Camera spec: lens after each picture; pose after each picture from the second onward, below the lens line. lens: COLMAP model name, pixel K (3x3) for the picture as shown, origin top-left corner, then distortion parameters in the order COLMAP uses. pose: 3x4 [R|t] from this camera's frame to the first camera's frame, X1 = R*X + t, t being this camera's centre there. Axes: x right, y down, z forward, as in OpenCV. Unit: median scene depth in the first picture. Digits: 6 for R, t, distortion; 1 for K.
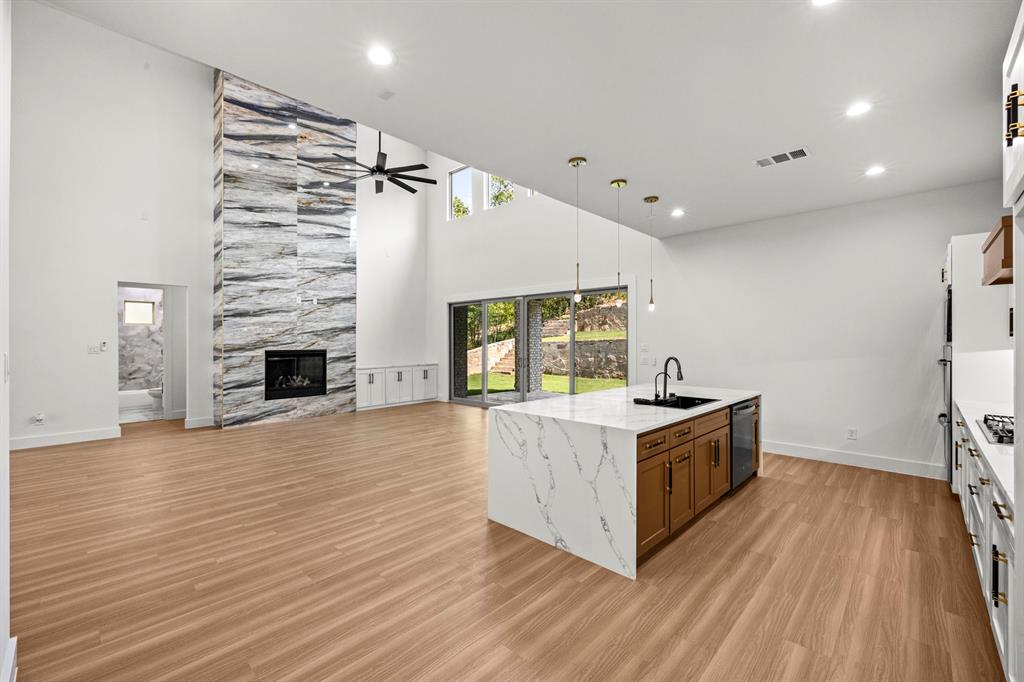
lens RADIAL K [[429.3, 0, 504.1], [0, 429.3, 338.5], [0, 0, 1]] dist [0.000713, -0.000113]
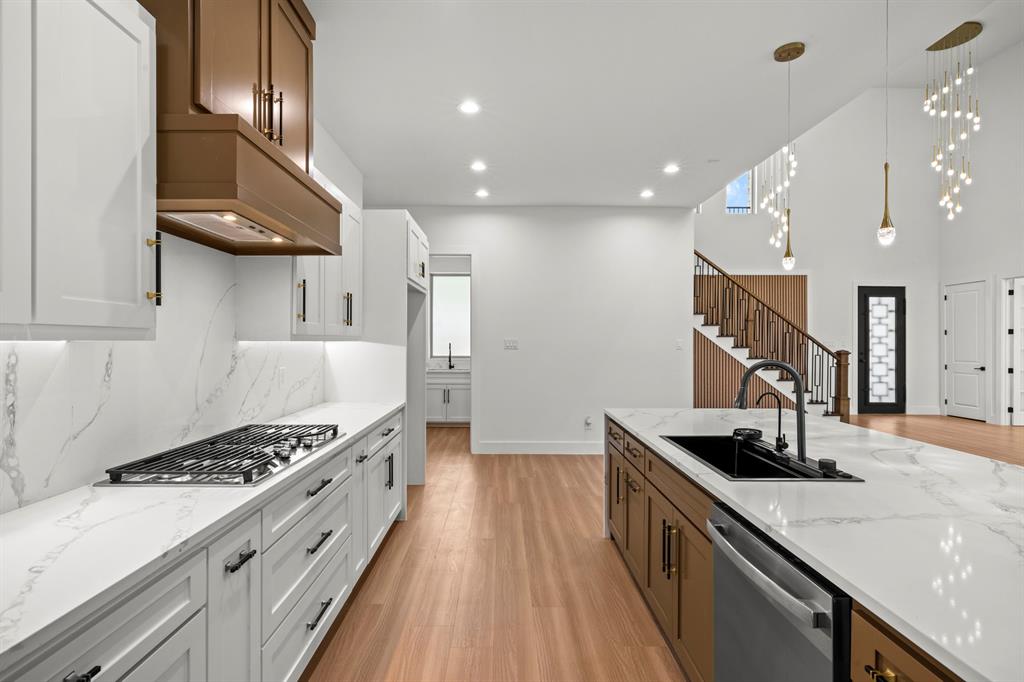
lens RADIAL K [[491.1, 0, 501.8], [0, 491.1, 340.2], [0, 0, 1]] dist [0.000653, -0.000260]
pose [[-0.719942, -0.001869, -0.694032, 0.481661], [0.003267, 0.999976, -0.006081, 0.012486], [0.694027, -0.006645, -0.719919, 0.597373]]
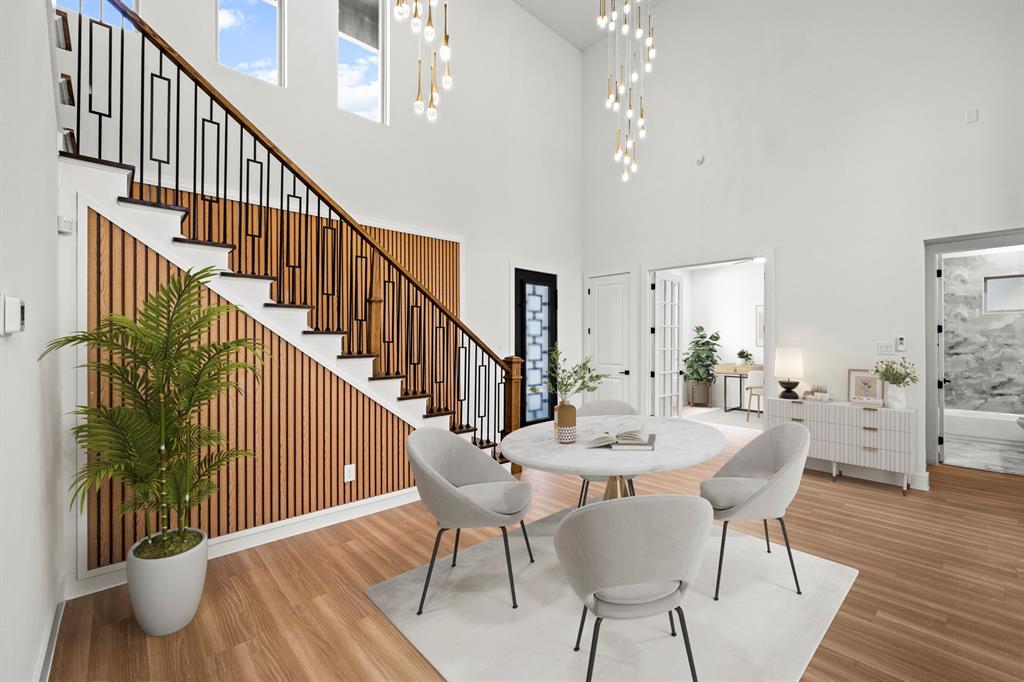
lens RADIAL K [[429.3, 0, 506.4], [0, 429.3, 339.8], [0, 0, 1]] dist [0.000713, -0.000113]
pose [[-0.068249, 0.001613, -0.997667, -0.200665], [0.005002, 0.999987, 0.001275, 0.006229], [0.997656, -0.004904, -0.068257, 0.373491]]
